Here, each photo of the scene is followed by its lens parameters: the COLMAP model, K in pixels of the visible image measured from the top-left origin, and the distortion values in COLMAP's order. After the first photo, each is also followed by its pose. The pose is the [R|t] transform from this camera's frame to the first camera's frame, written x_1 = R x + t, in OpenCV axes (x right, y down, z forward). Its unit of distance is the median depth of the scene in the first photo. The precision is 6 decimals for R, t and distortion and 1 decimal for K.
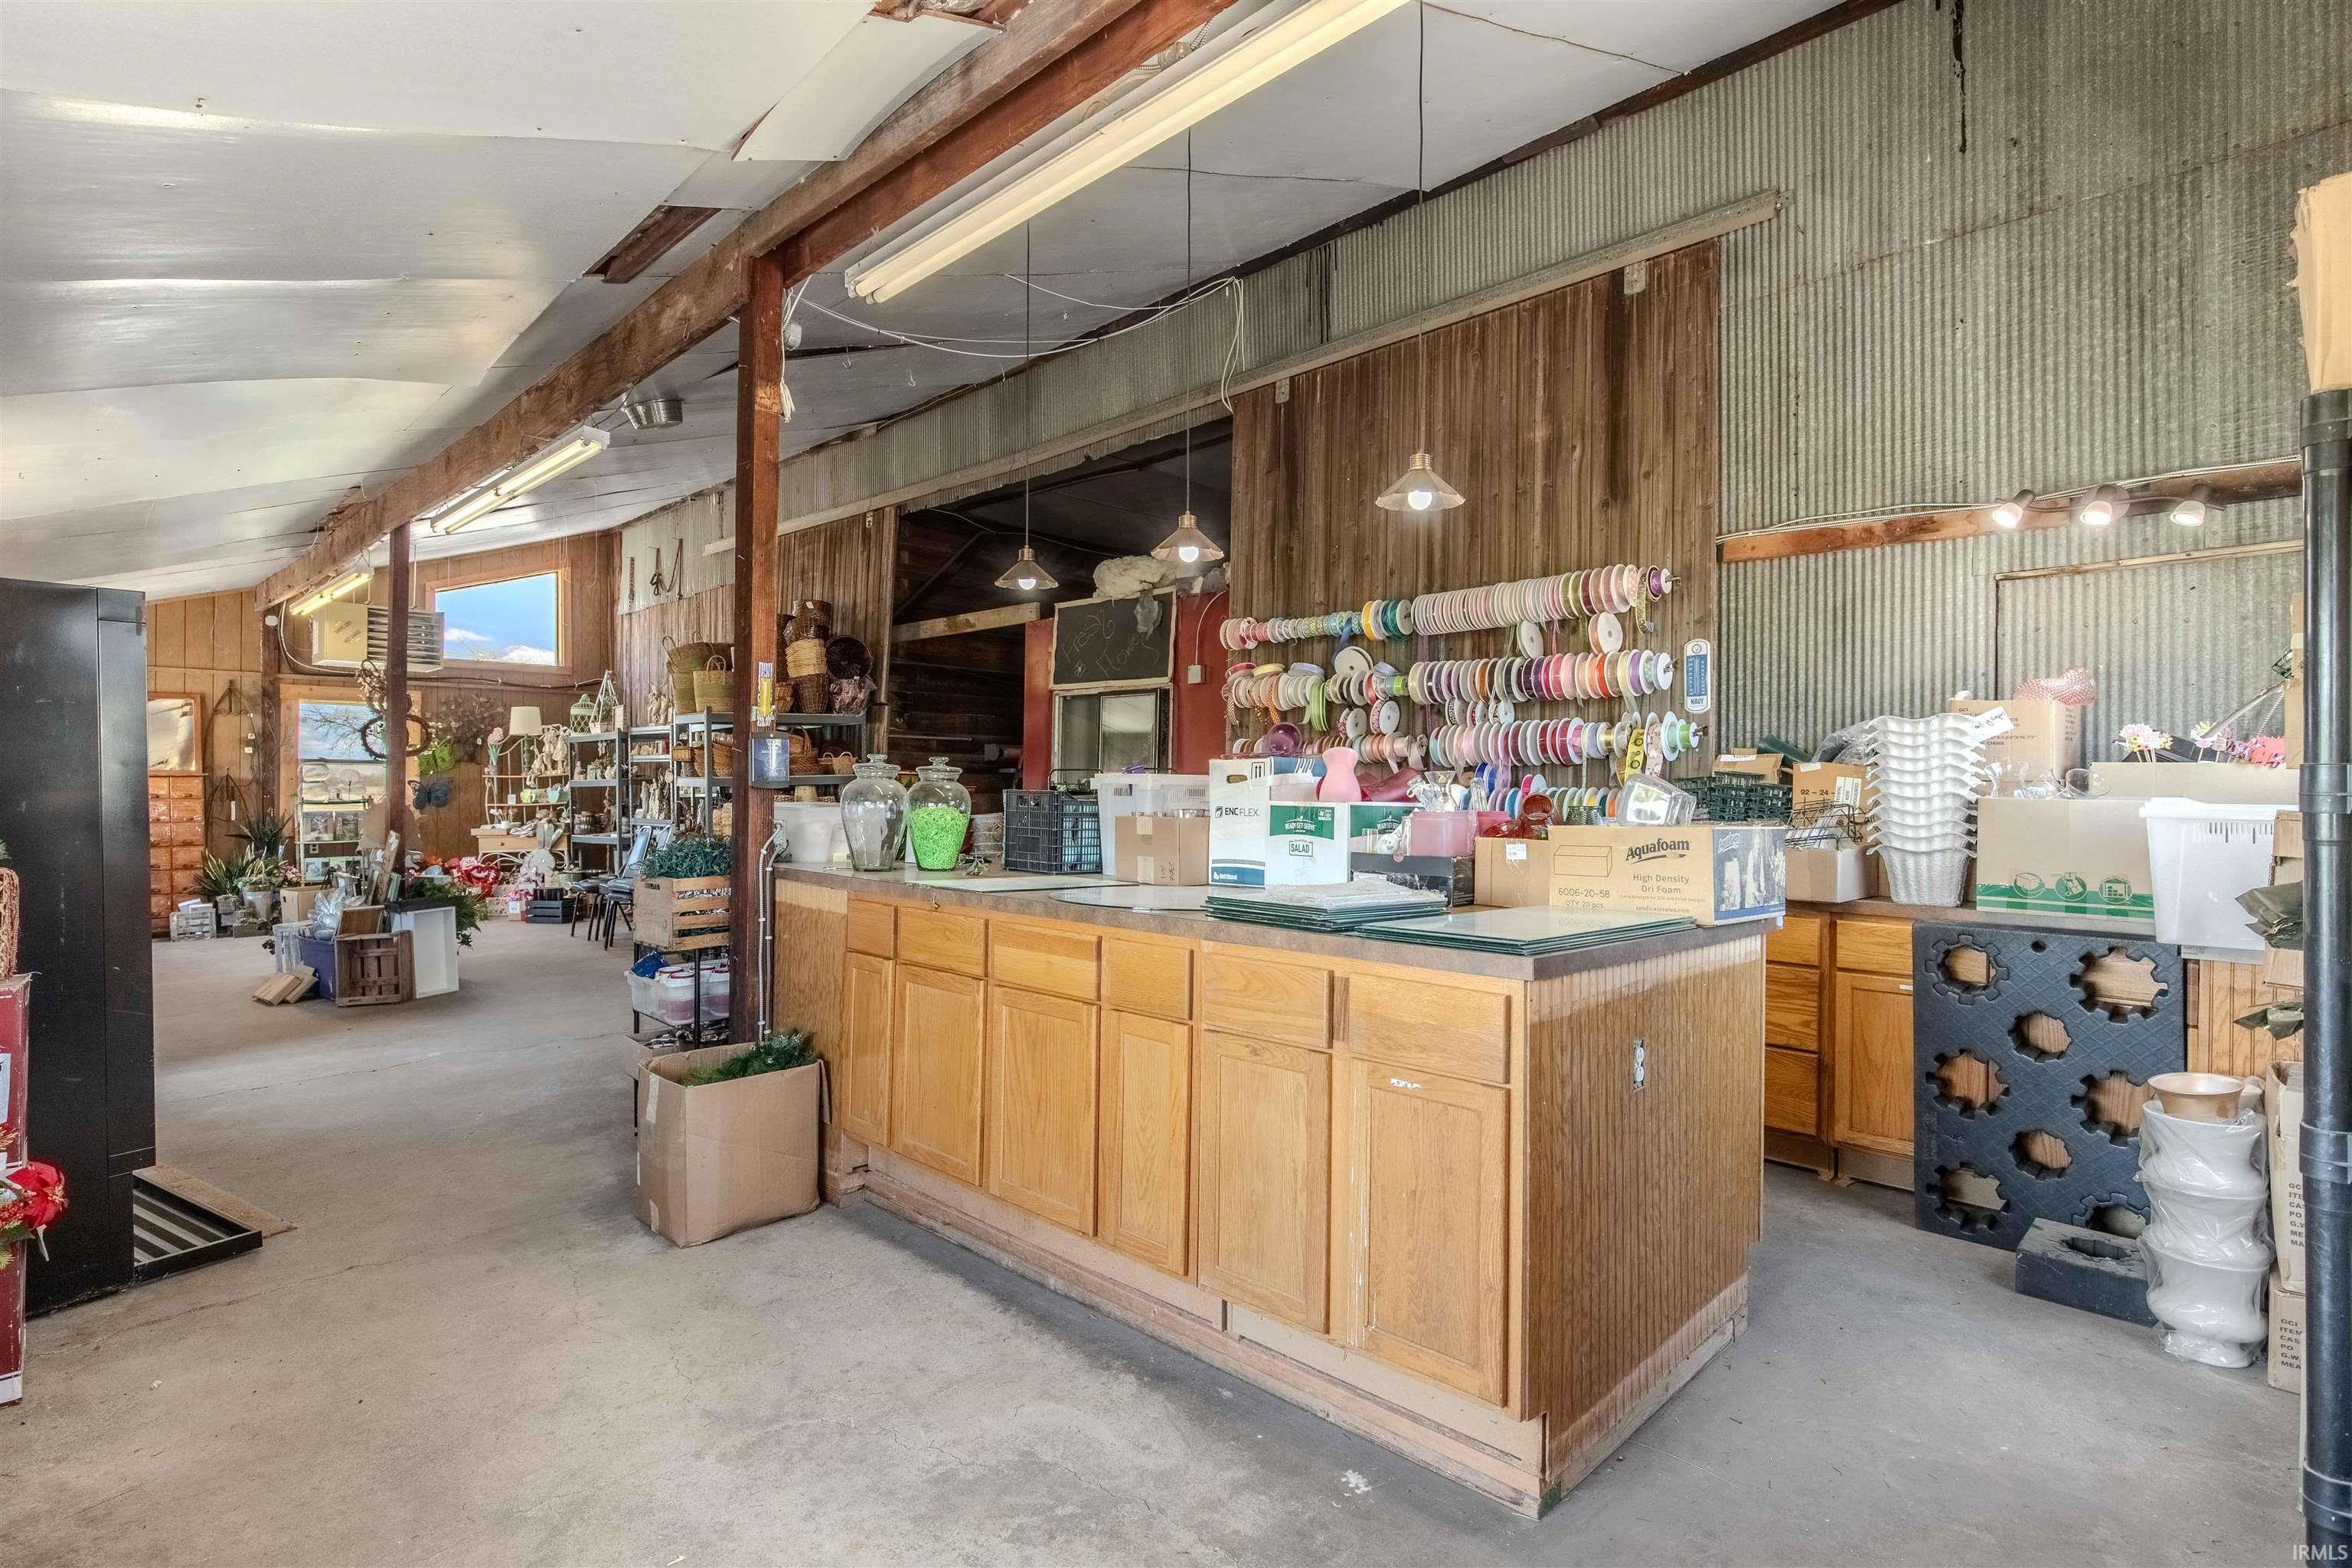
lens RADIAL K [[1234.7, 0, 1170.7], [0, 1234.7, 781.5], [0, 0, 1]] dist [0.000365, 0.000167]
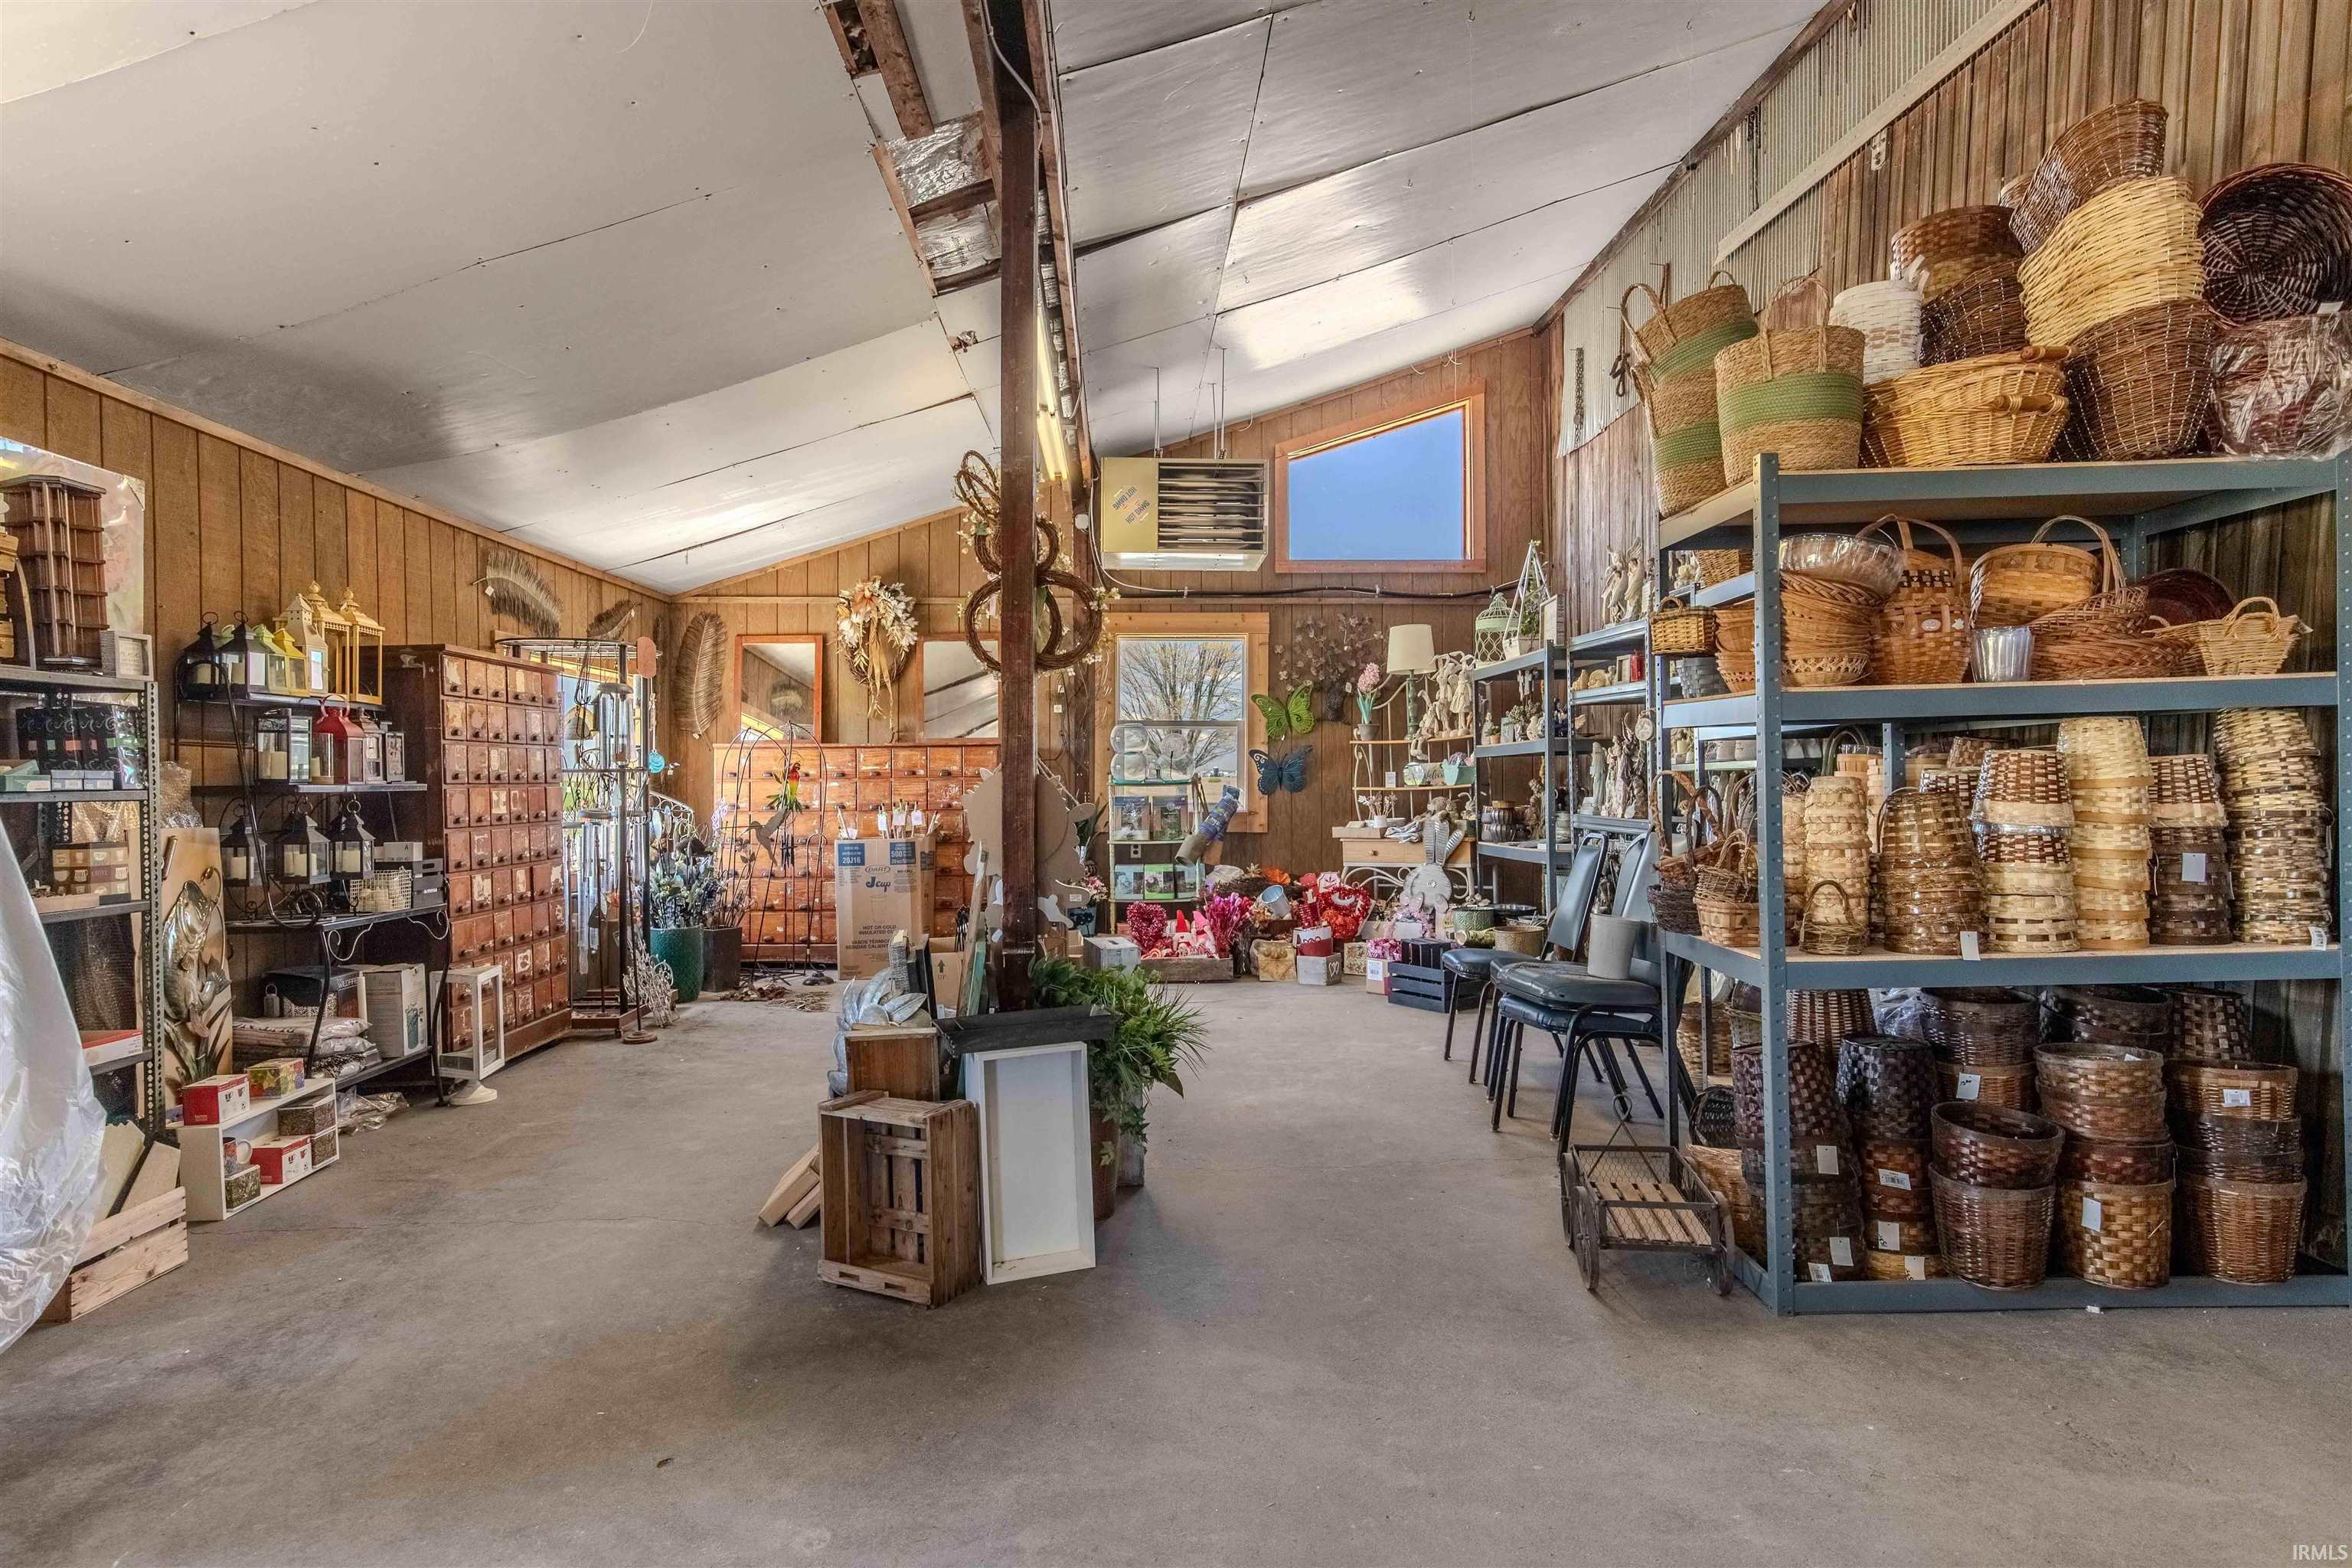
lens RADIAL K [[1361.1, 0, 1168.9], [0, 1361.1, 782.8], [0, 0, 1]] dist [0.009859, 0.001425]
pose [[0.749169, 0.001099, -0.662378, -0.175180], [0.004575, 0.999966, 0.006833, 0.011139], [0.662363, -0.008150, 0.749139, 0.434357]]
